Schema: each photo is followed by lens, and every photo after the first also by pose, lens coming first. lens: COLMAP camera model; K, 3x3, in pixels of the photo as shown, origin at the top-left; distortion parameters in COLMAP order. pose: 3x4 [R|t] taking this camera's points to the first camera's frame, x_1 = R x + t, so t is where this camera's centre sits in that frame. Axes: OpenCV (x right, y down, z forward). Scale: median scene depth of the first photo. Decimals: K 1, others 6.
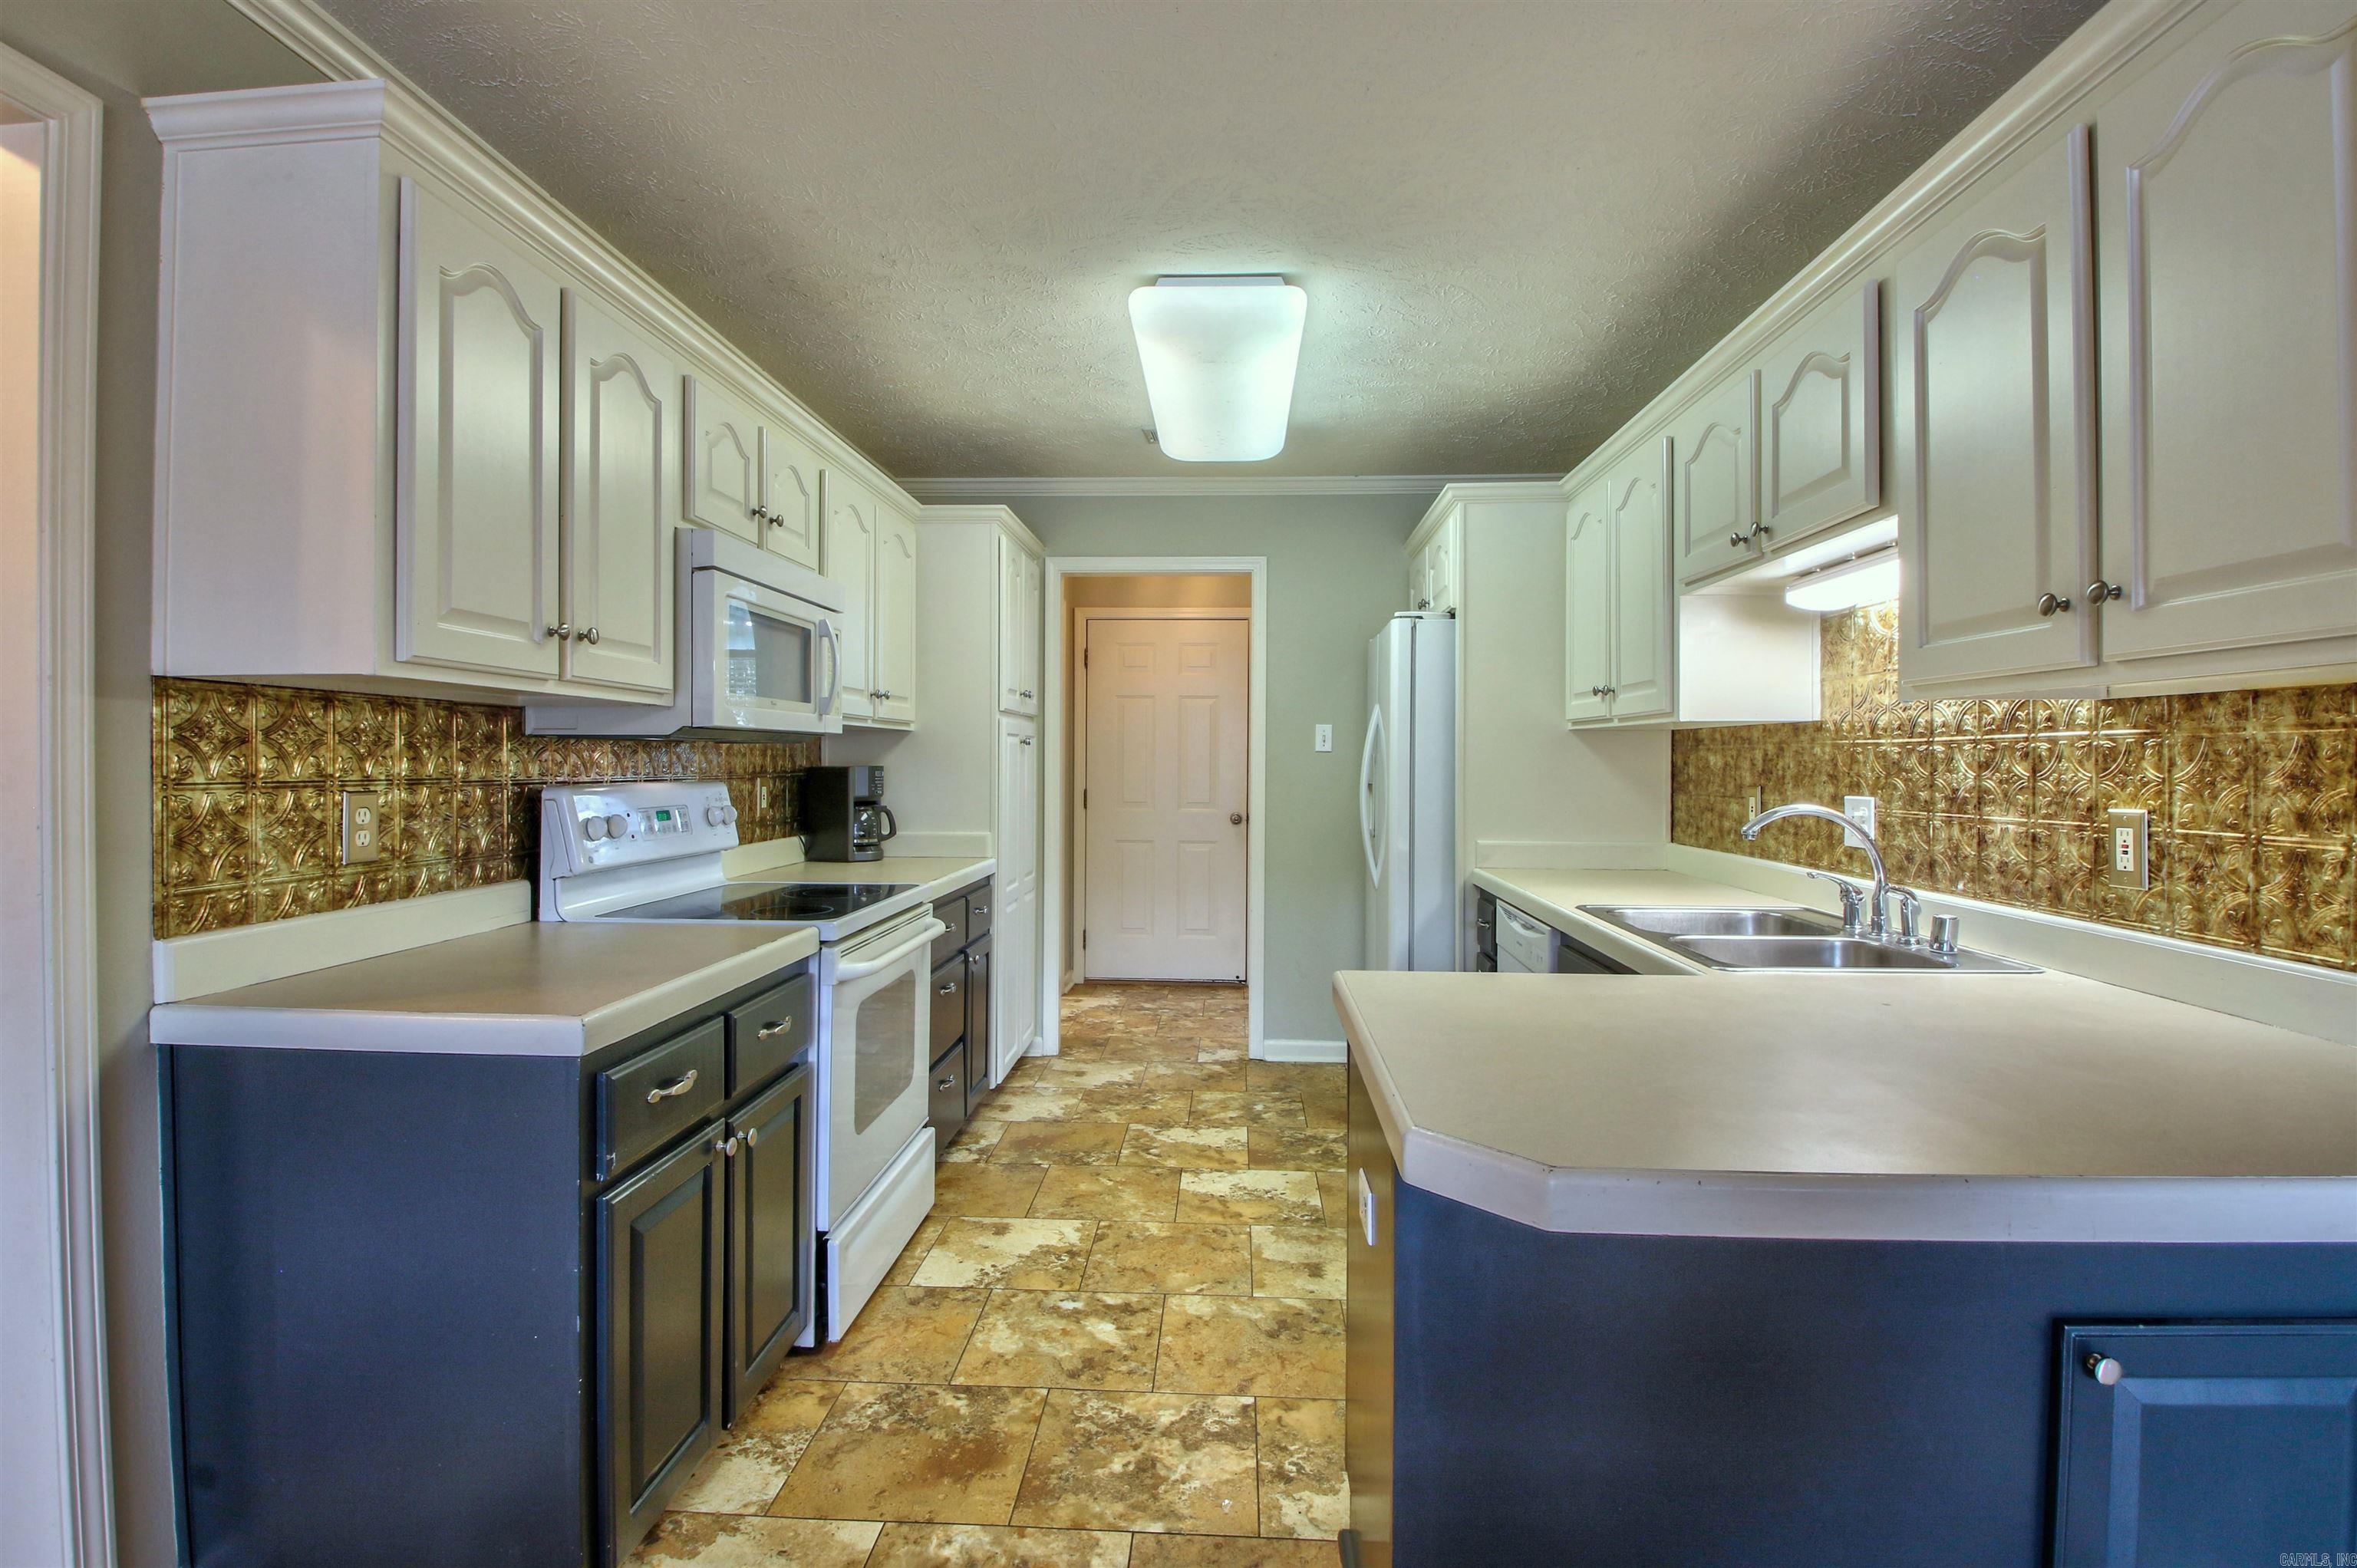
lens RADIAL K [[1116.6, 0, 1185.0], [0, 1116.6, 772.9], [0, 0, 1]] dist [0.001812, -0.026224]
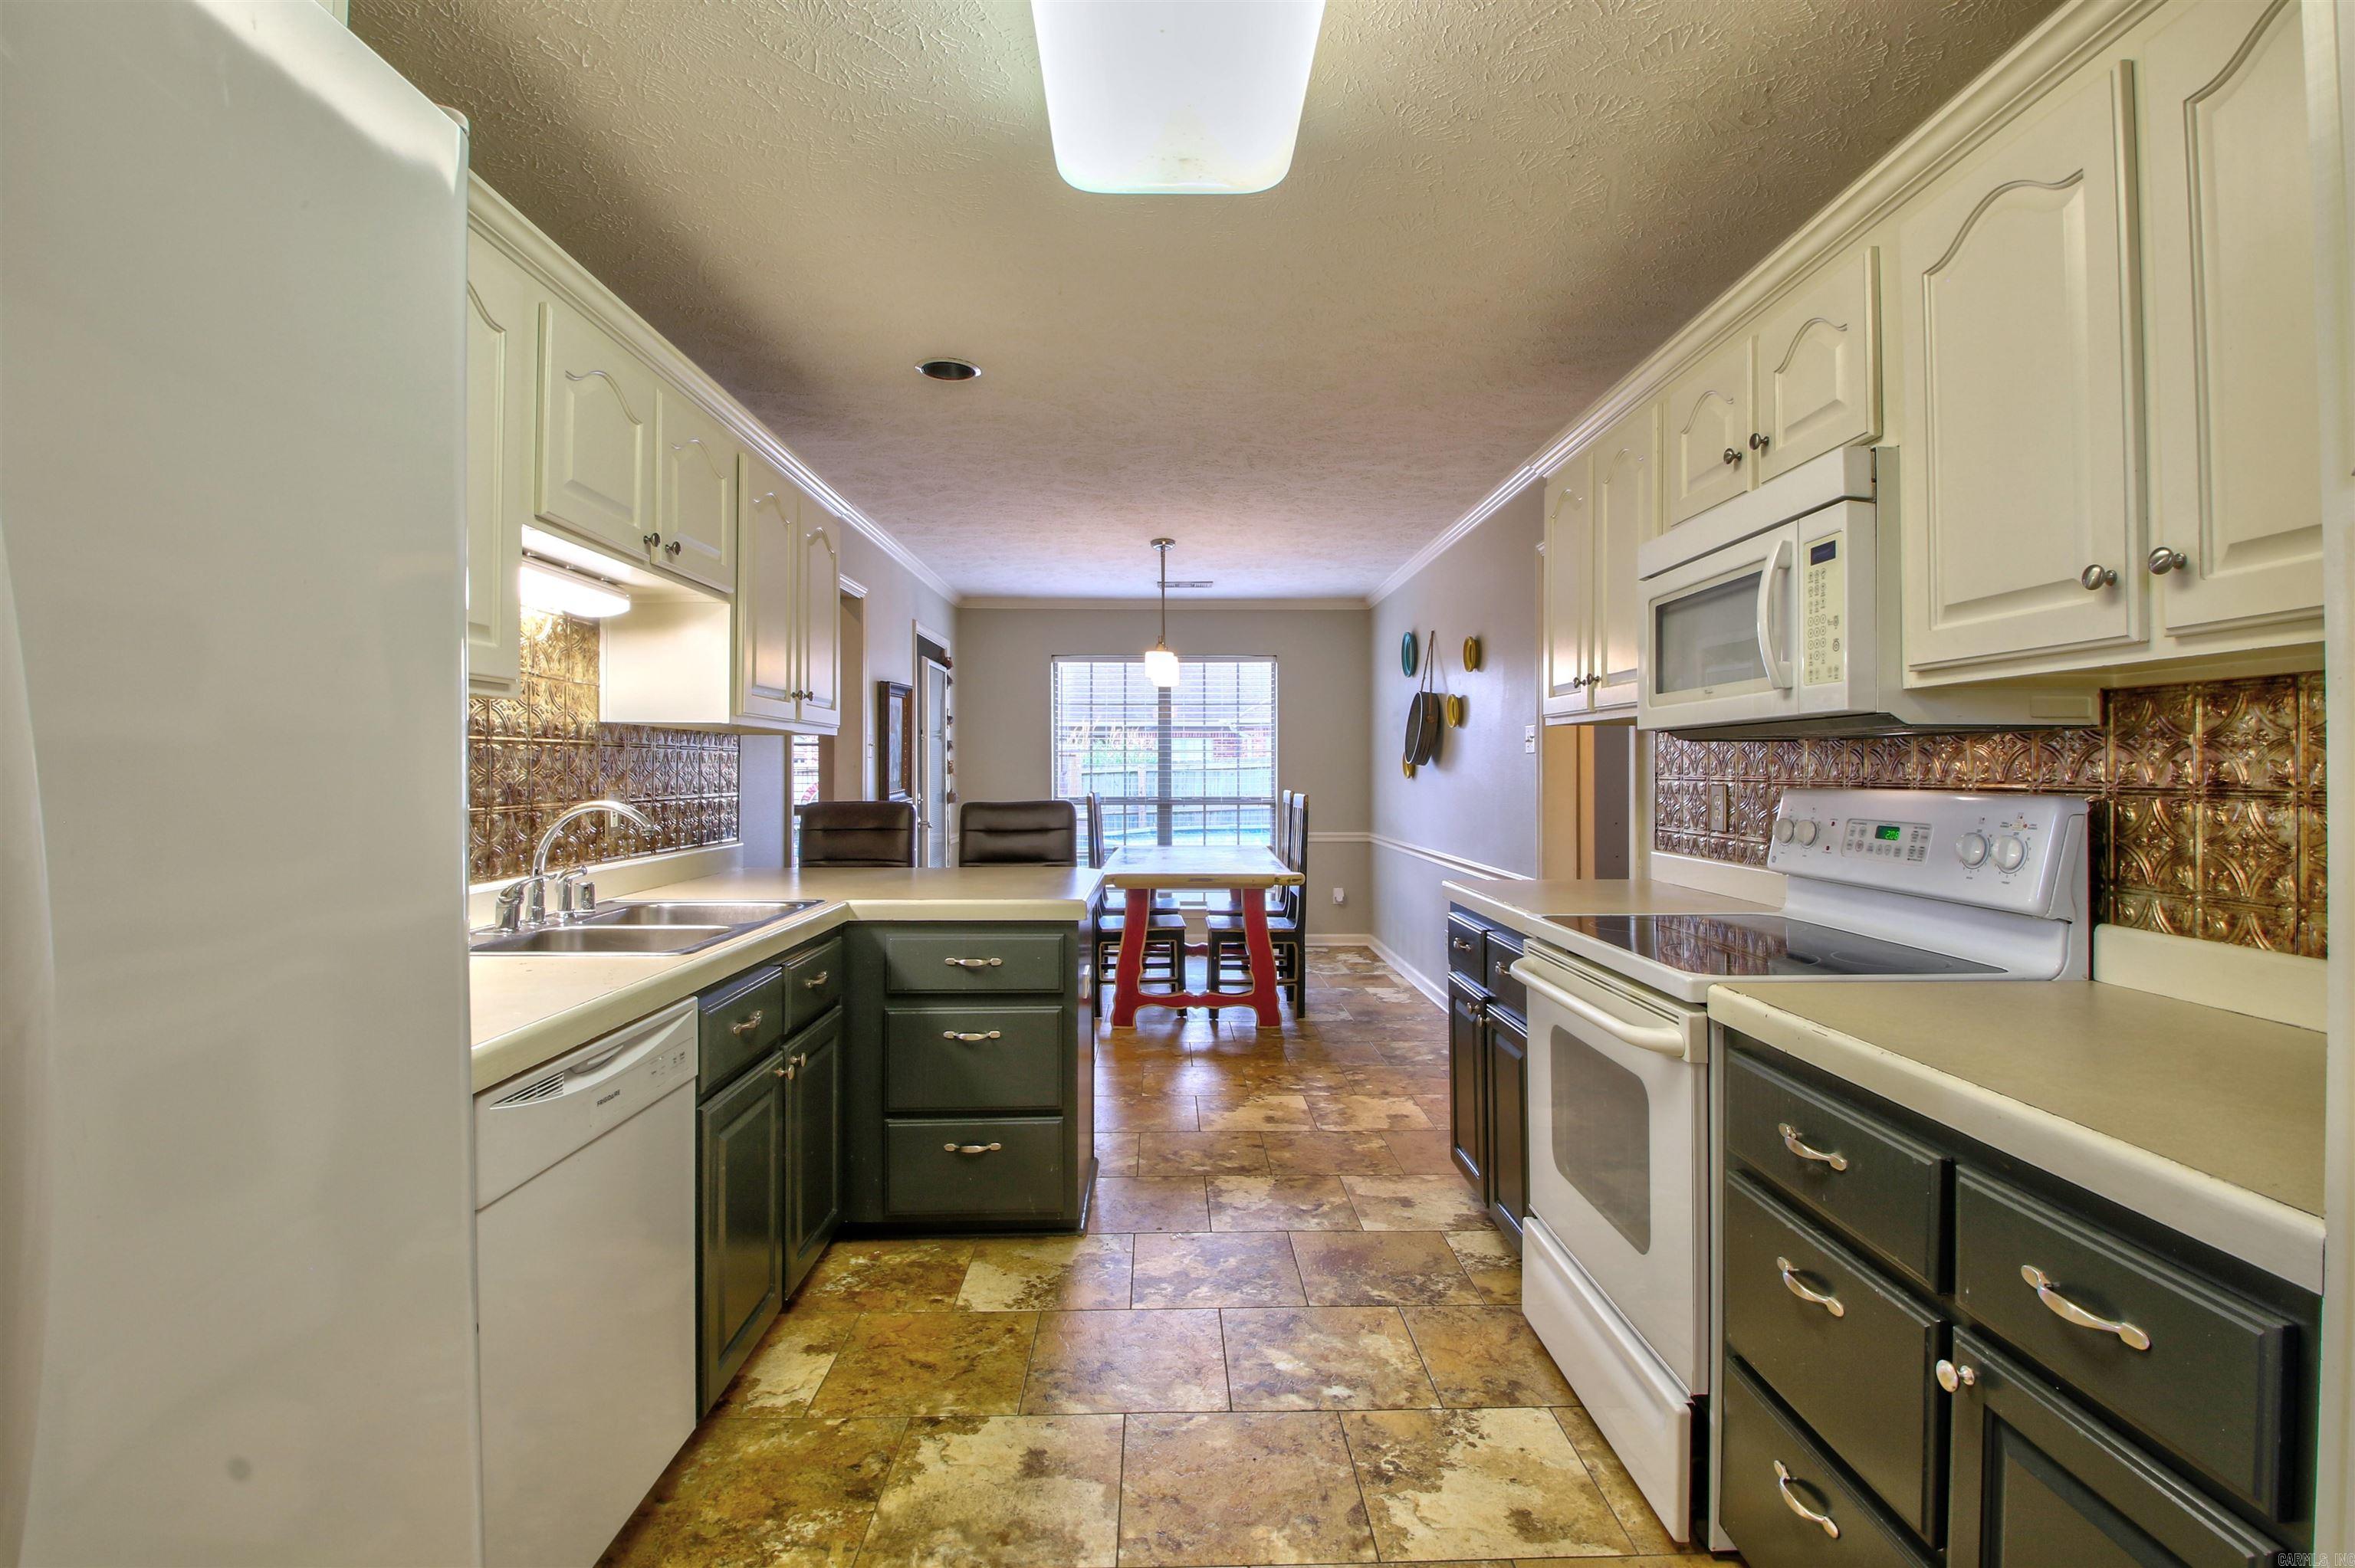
lens RADIAL K [[1067.5, 0, 1177.5], [0, 1067.5, 784.0], [0, 0, 1]] dist [0.000175, -0.015211]
pose [[-0.998070, -0.003188, -0.062013, 0.076341], [-0.004483, 0.999775, 0.020752, -0.009462], [0.061933, 0.020990, -0.997860, 1.885869]]
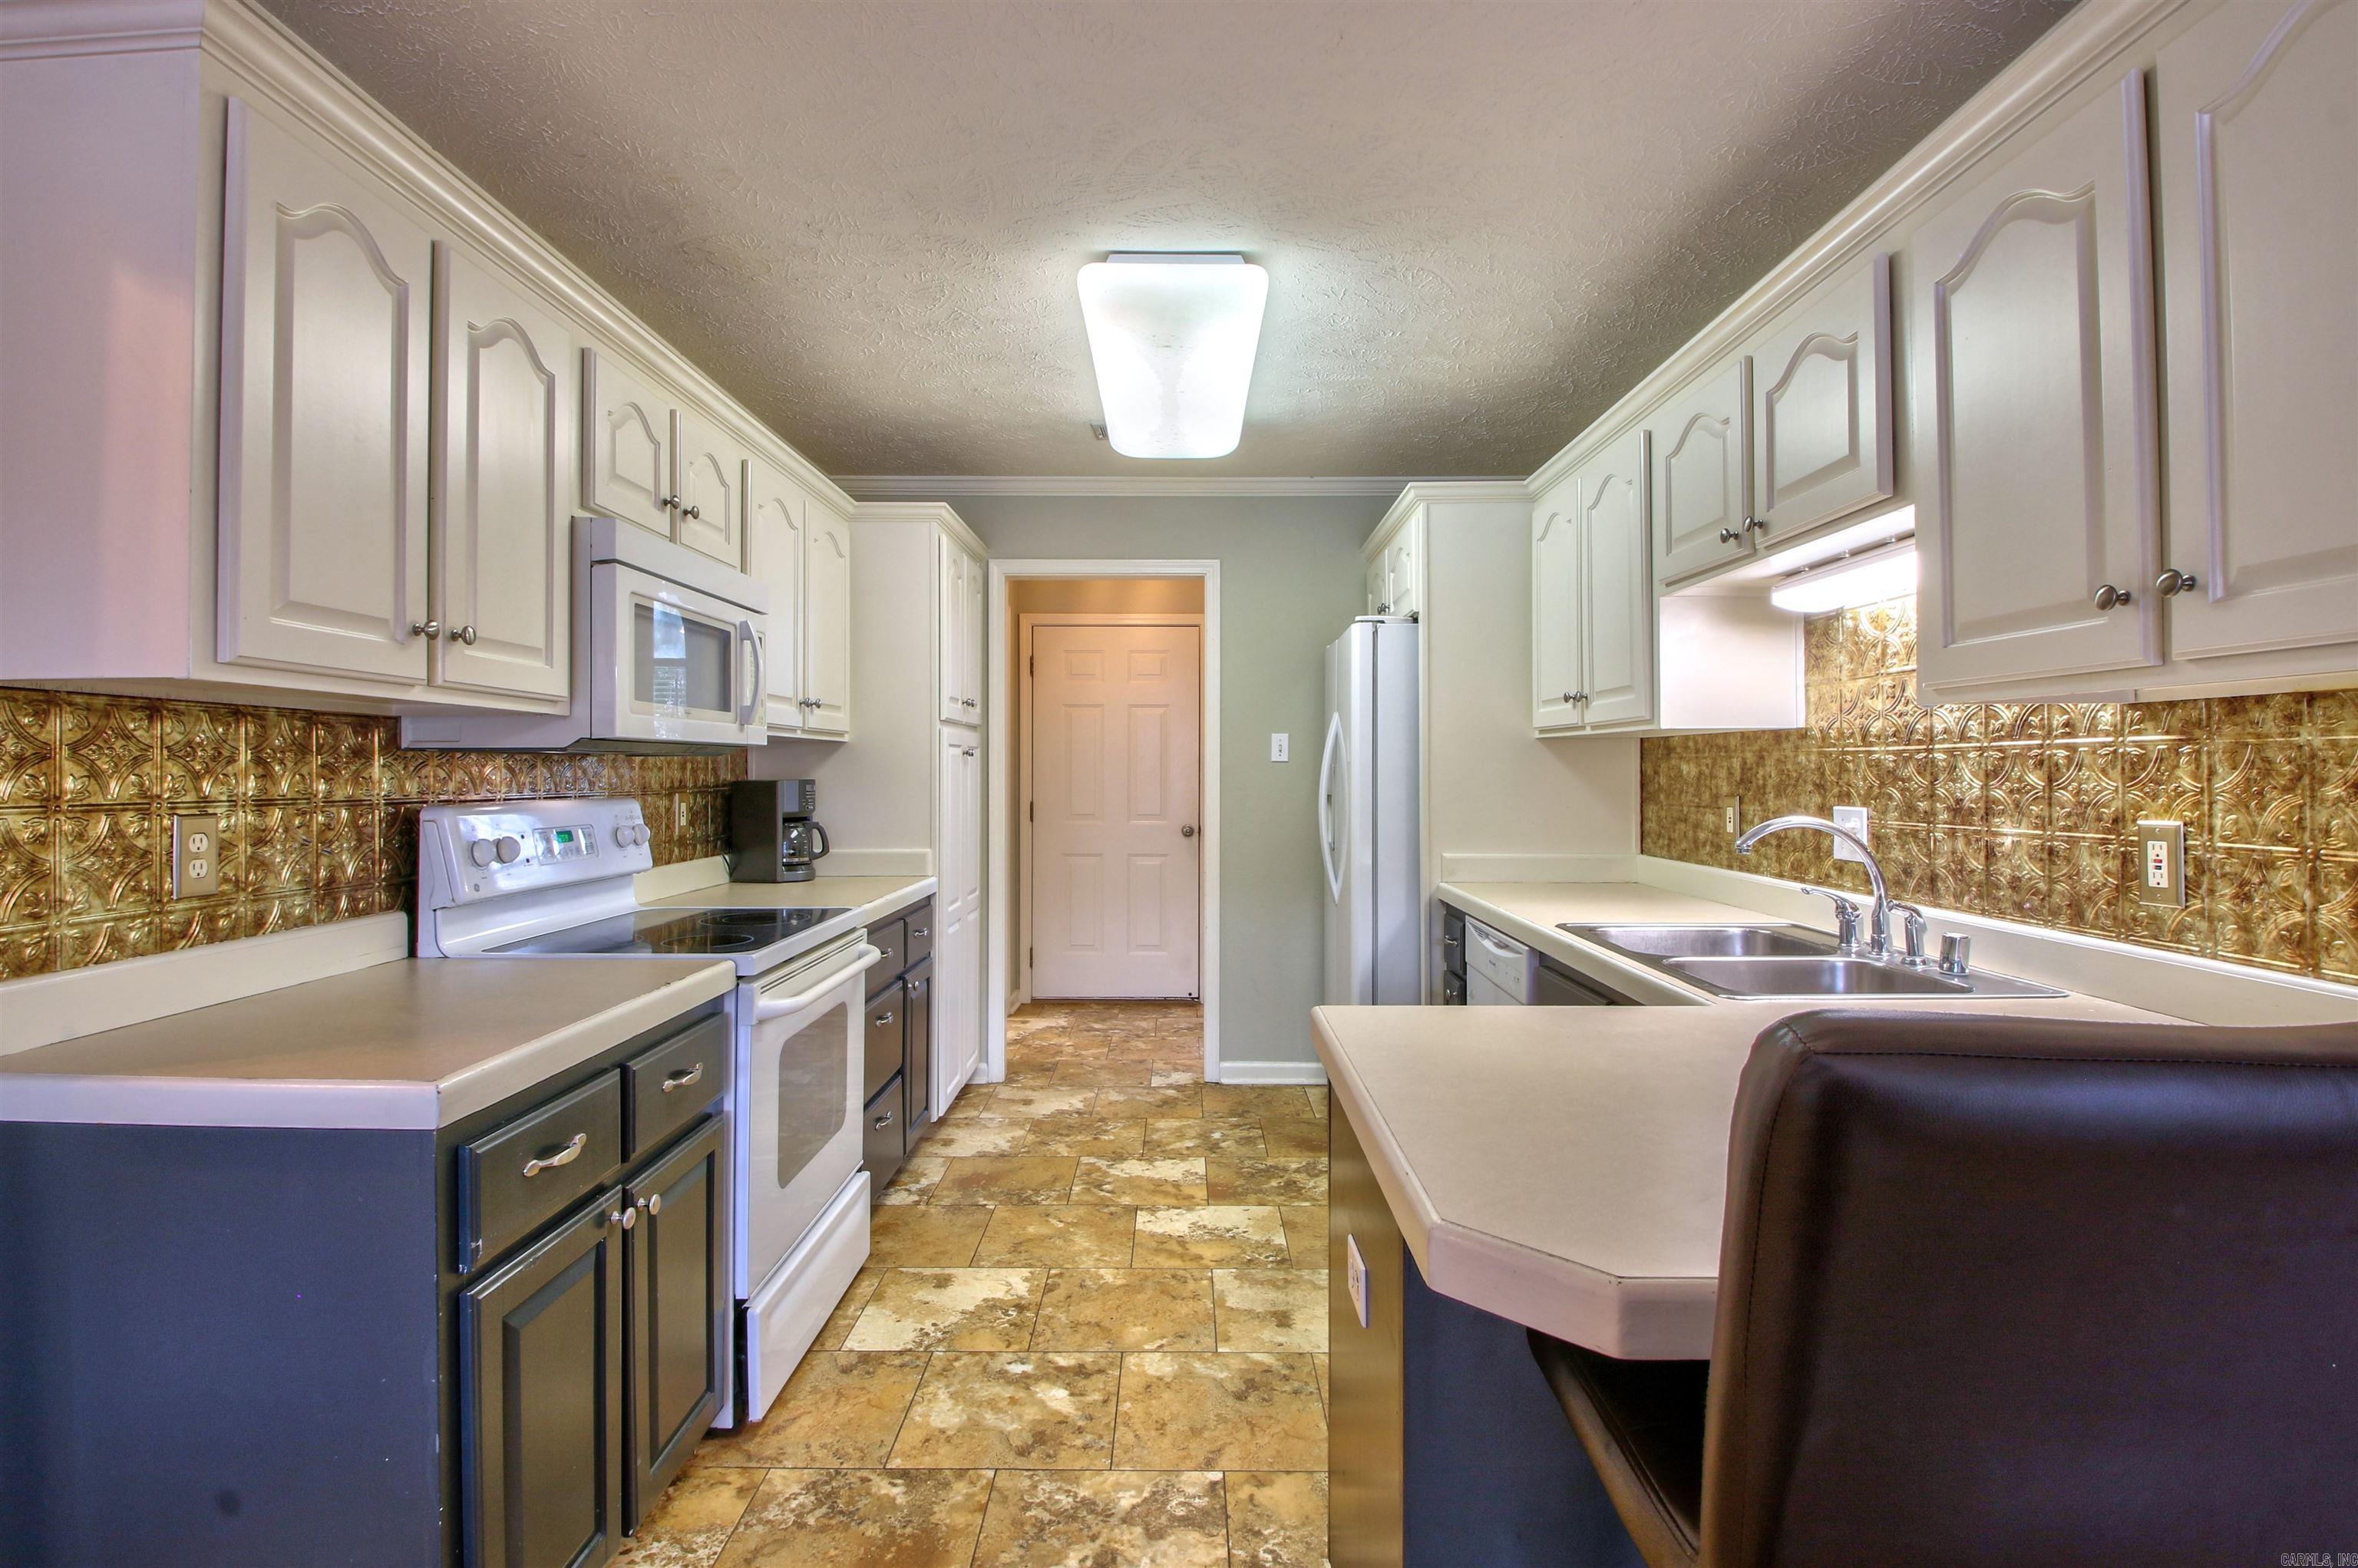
lens RADIAL K [[1114.5, 0, 1185.3], [0, 1114.5, 771.8], [0, 0, 1]] dist [0.001607, -0.023336]
pose [[0.998782, -0.005242, 0.049052, -0.008985], [0.005707, 0.999940, -0.009339, -0.003325], [-0.049000, 0.009608, 0.998753, 0.079792]]
